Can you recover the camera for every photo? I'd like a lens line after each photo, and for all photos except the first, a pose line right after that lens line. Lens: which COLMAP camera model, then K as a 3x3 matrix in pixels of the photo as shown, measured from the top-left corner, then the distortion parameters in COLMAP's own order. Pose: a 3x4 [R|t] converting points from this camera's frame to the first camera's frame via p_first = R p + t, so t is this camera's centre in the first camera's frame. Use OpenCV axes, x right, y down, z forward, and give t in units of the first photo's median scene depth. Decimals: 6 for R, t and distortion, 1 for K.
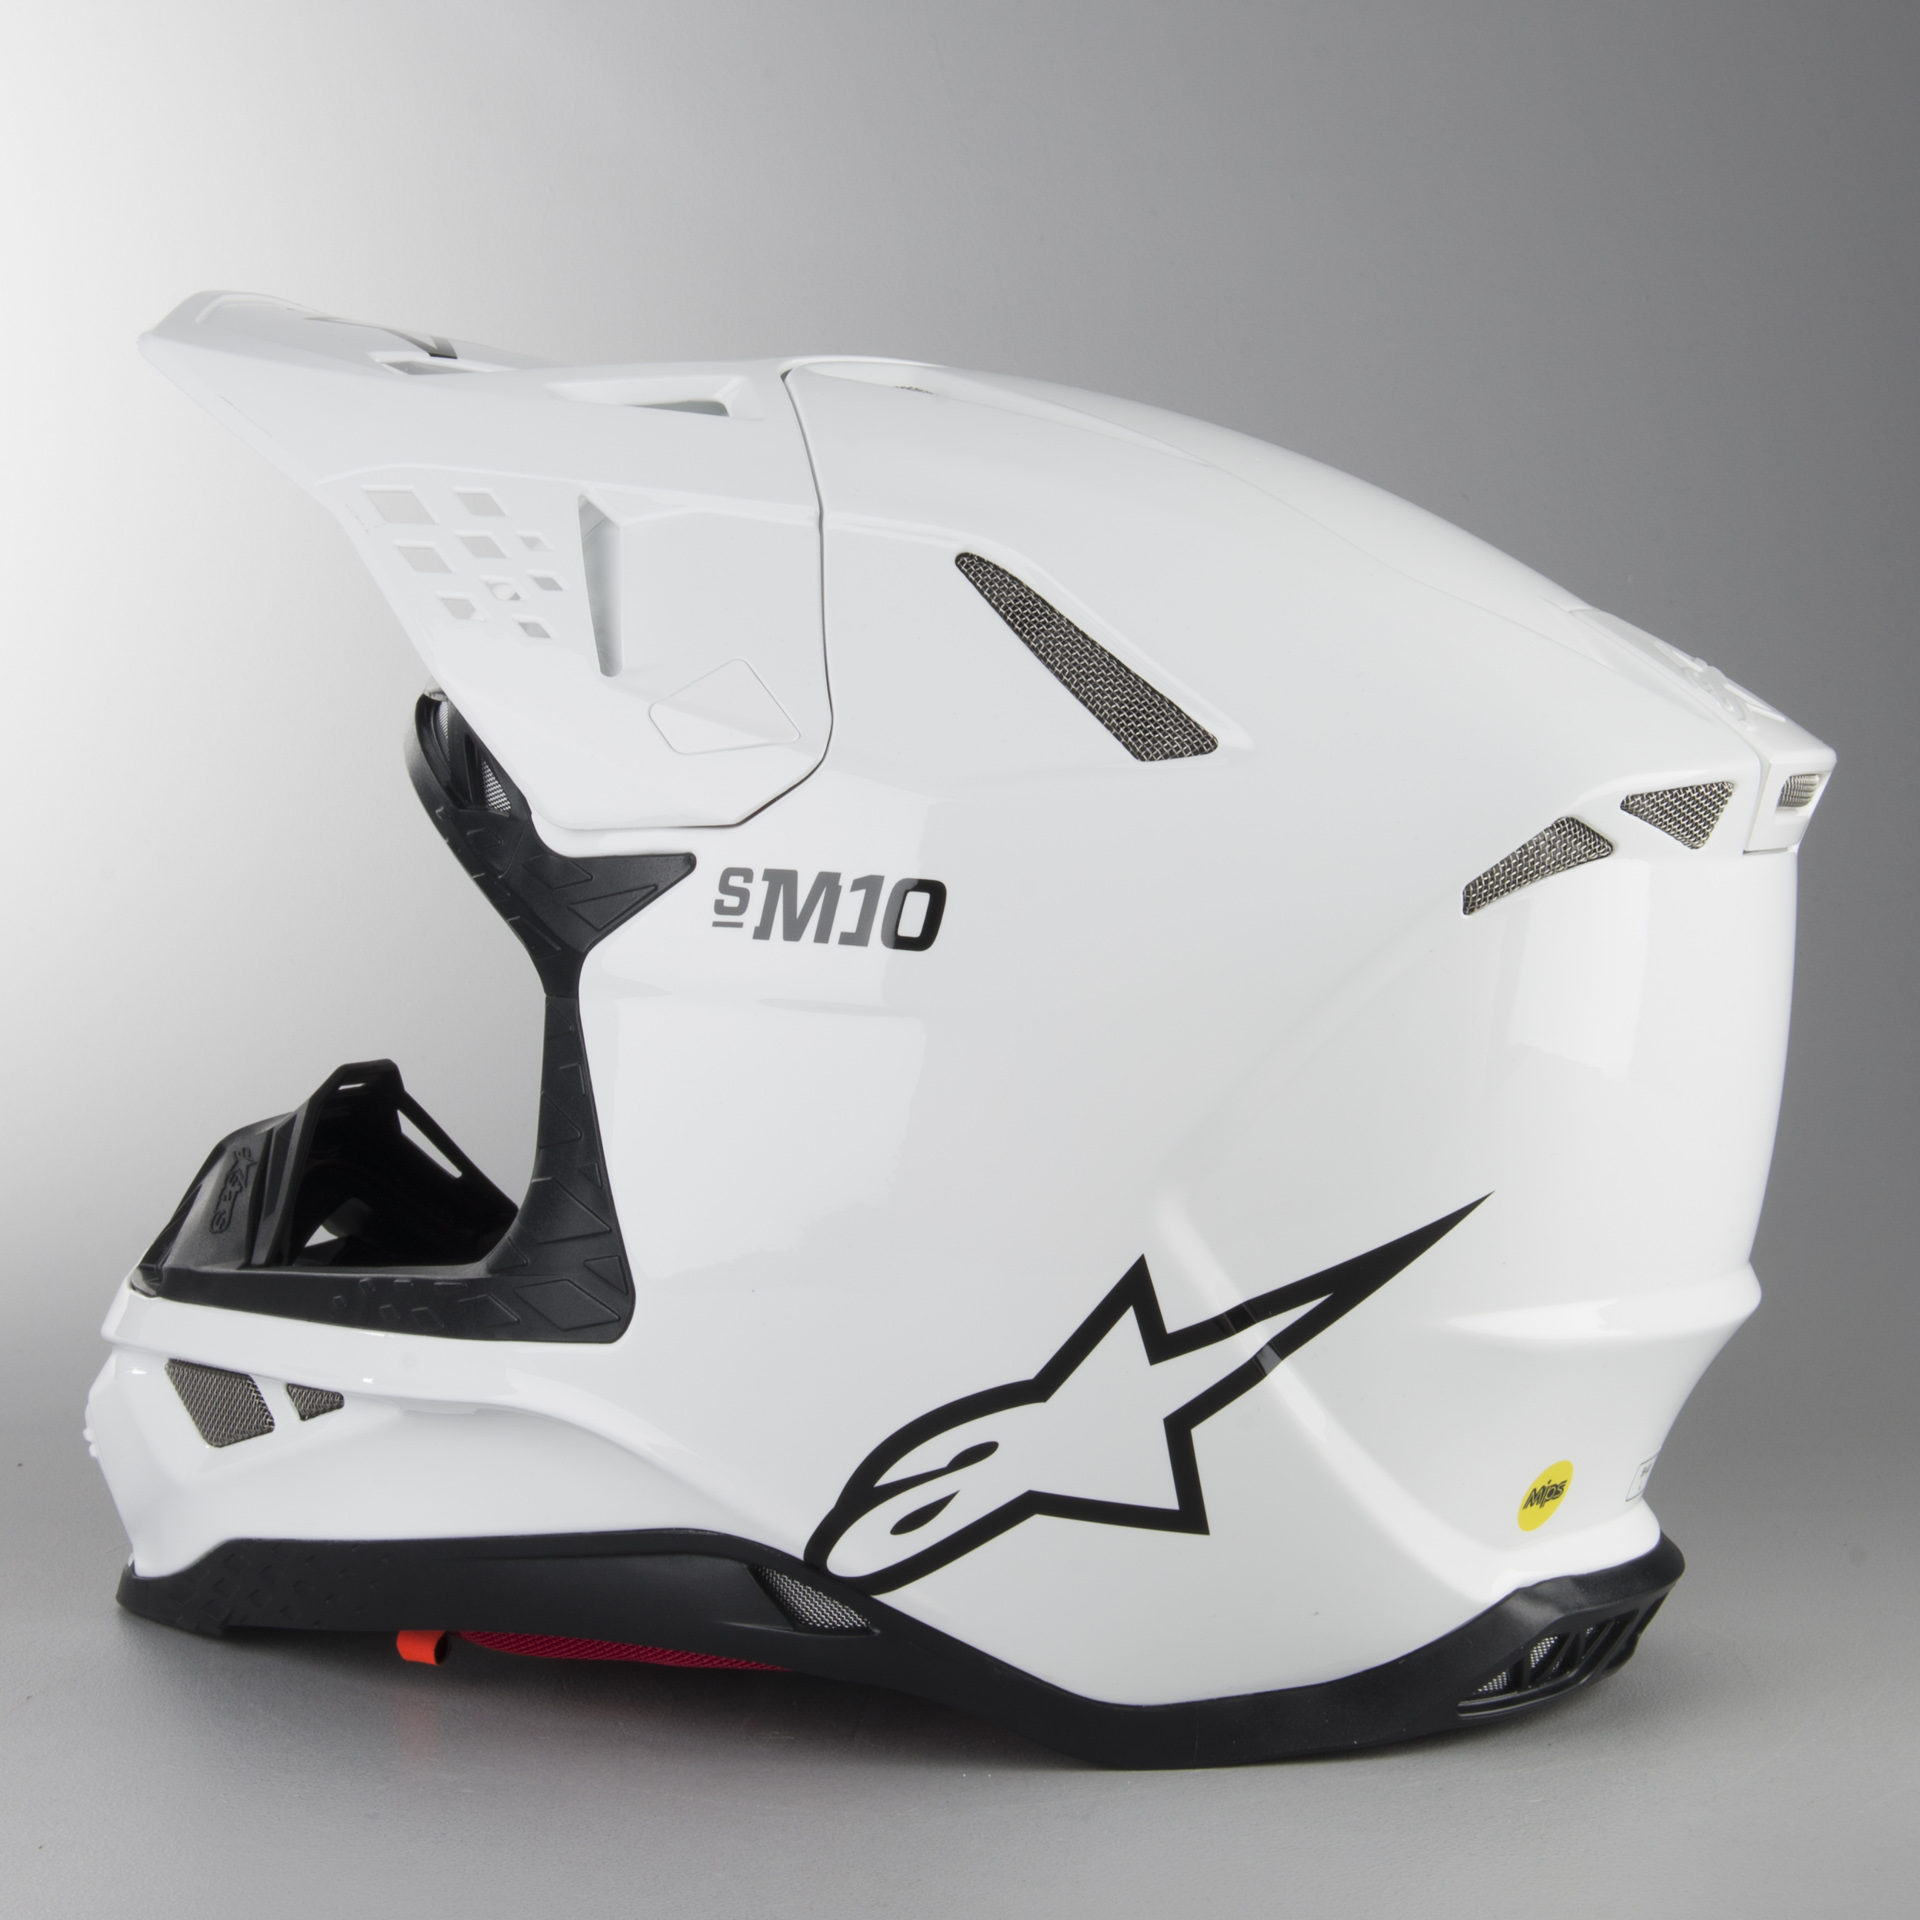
lens RADIAL K [[4434.1, 0, 960.0], [0, 4434.1, 960.0], [0, 0, 1]] dist [0.011441, -0.251387]
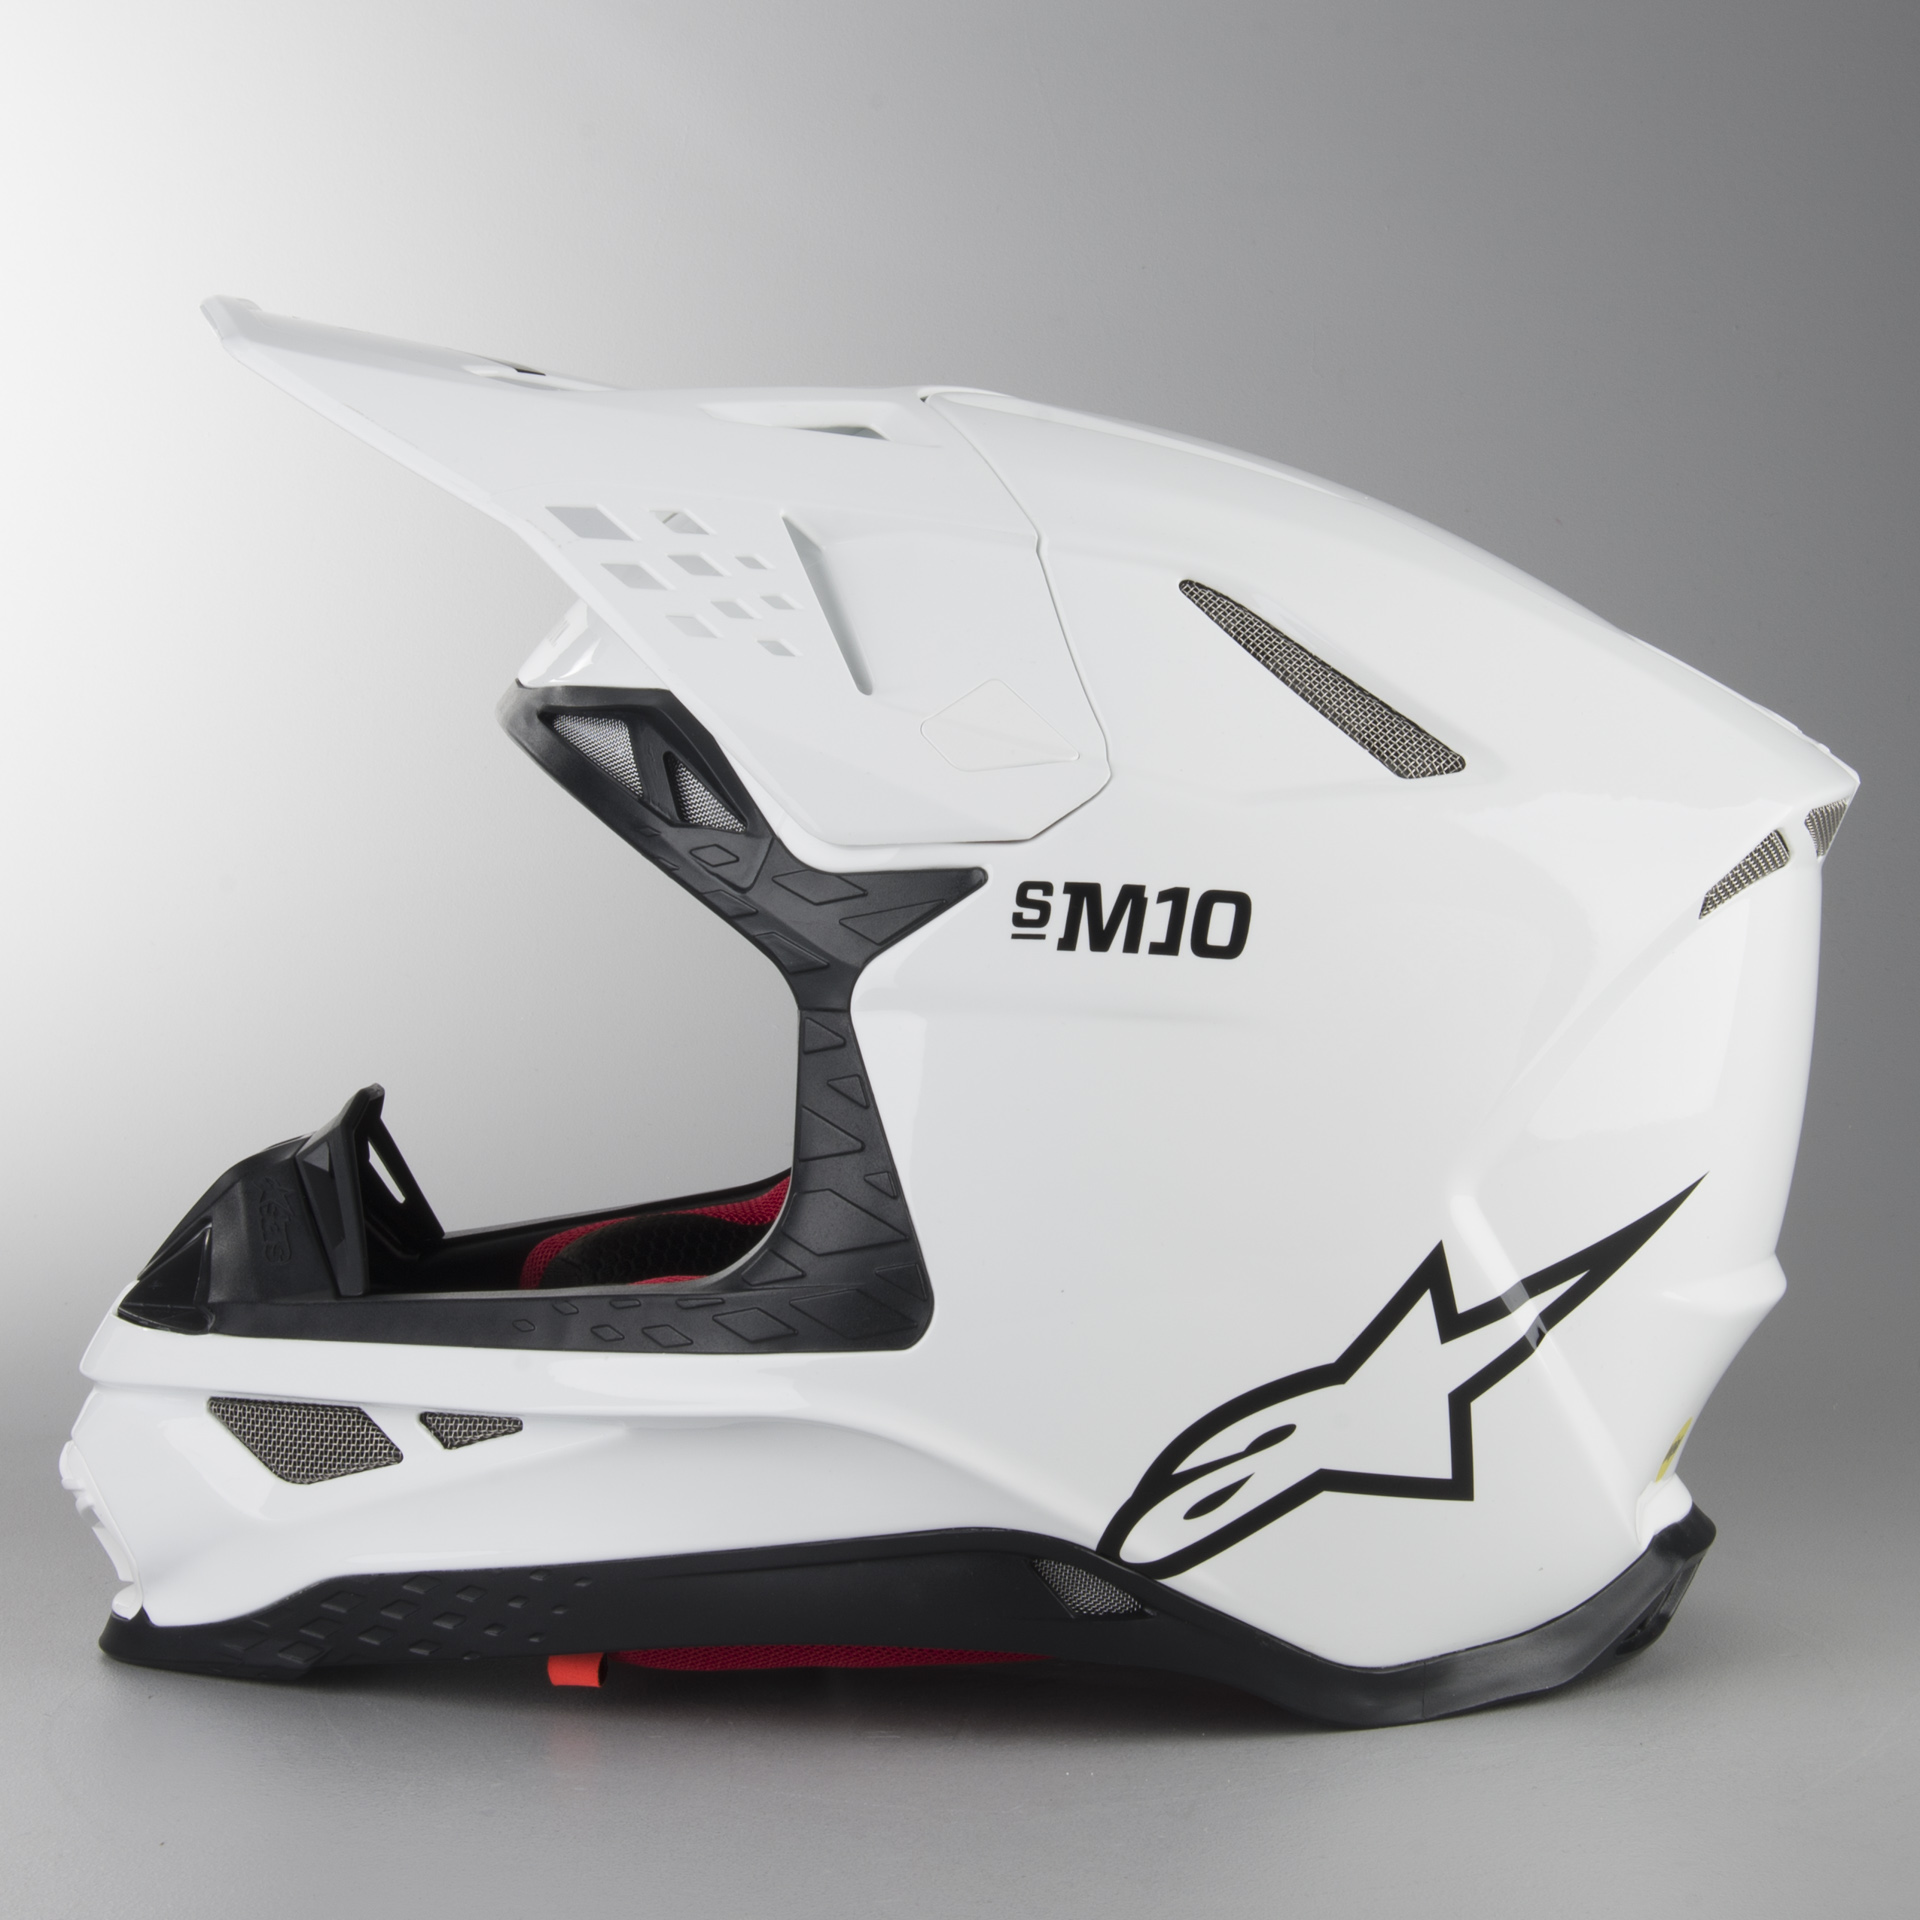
lens RADIAL K [[4434.1, 0, 960.0], [0, 4434.1, 960.0], [0, 0, 1]] dist [0.011441, -0.251387]
pose [[0.931025, -0.014576, 0.364664, -0.440871], [0.016702, 0.999857, -0.002676, -0.000071], [-0.364573, 0.008582, 0.931135, 0.047129]]
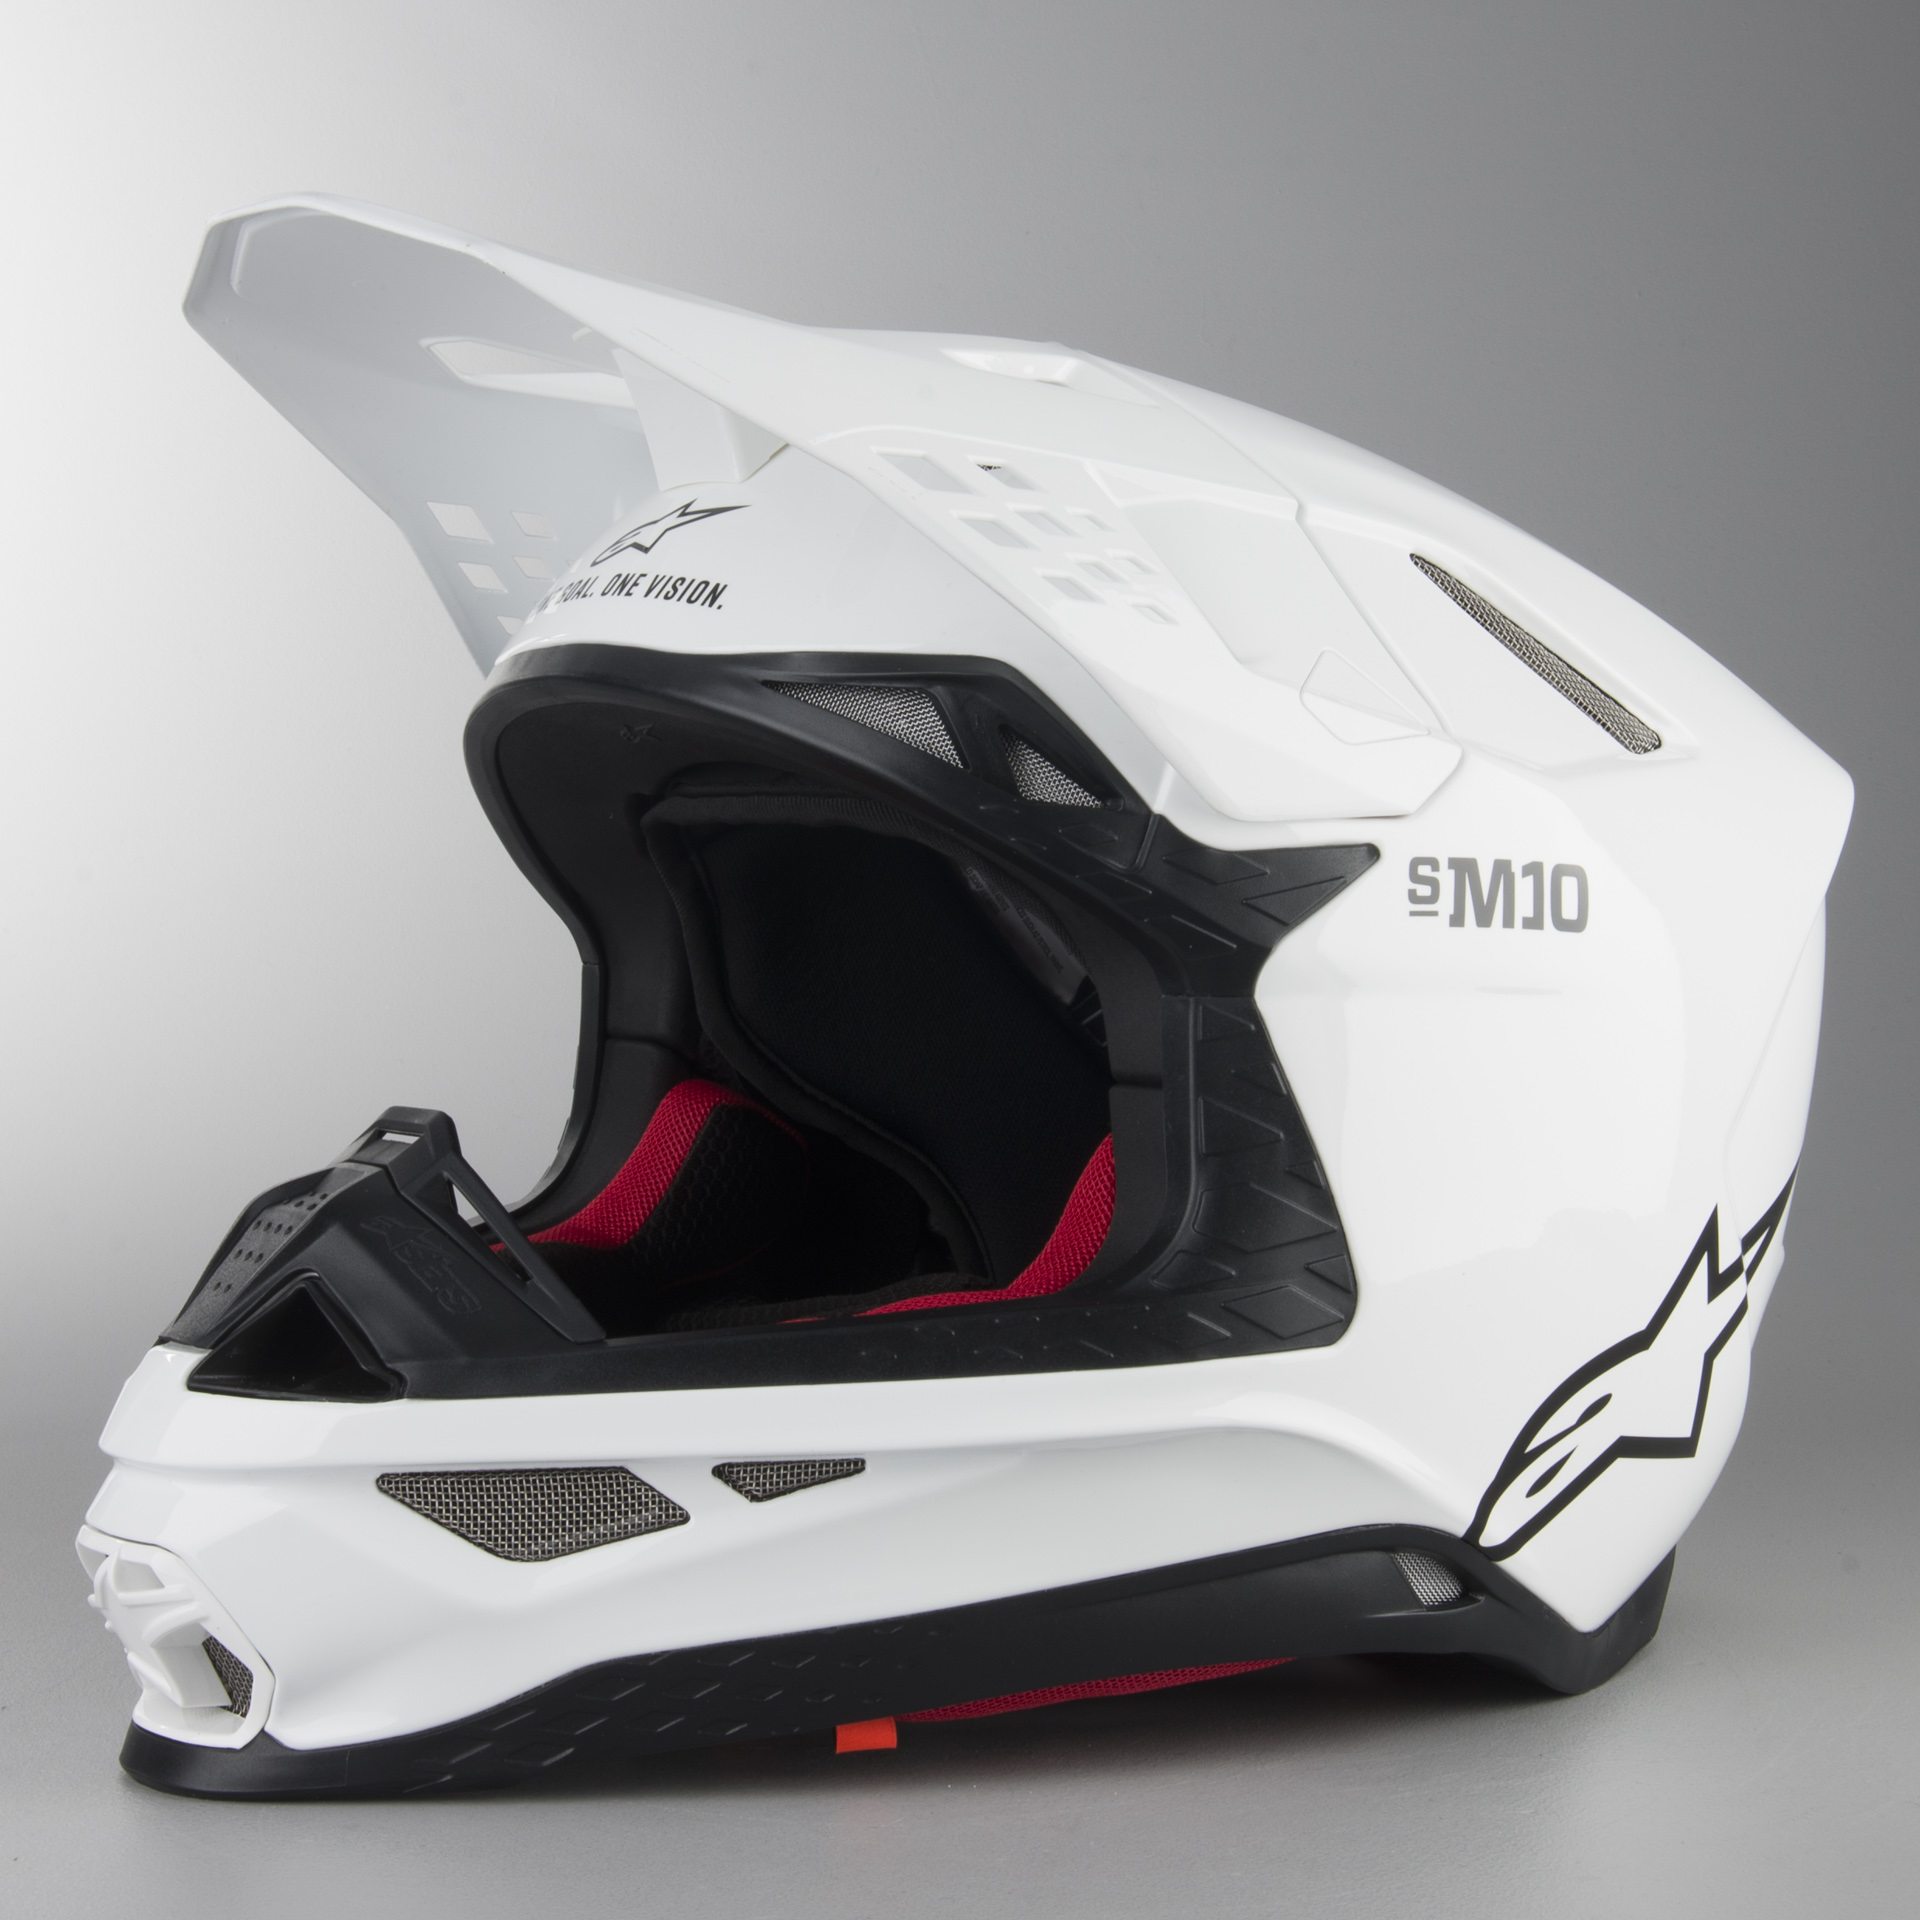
lens RADIAL K [[4434.1, 0, 960.0], [0, 4434.1, 960.0], [0, 0, 1]] dist [0.011441, -0.251387]
pose [[0.569369, -0.030404, 0.821520, -0.934845], [0.042960, 0.999051, 0.007200, -0.009198], [-0.820959, 0.031193, 0.570134, 0.511282]]
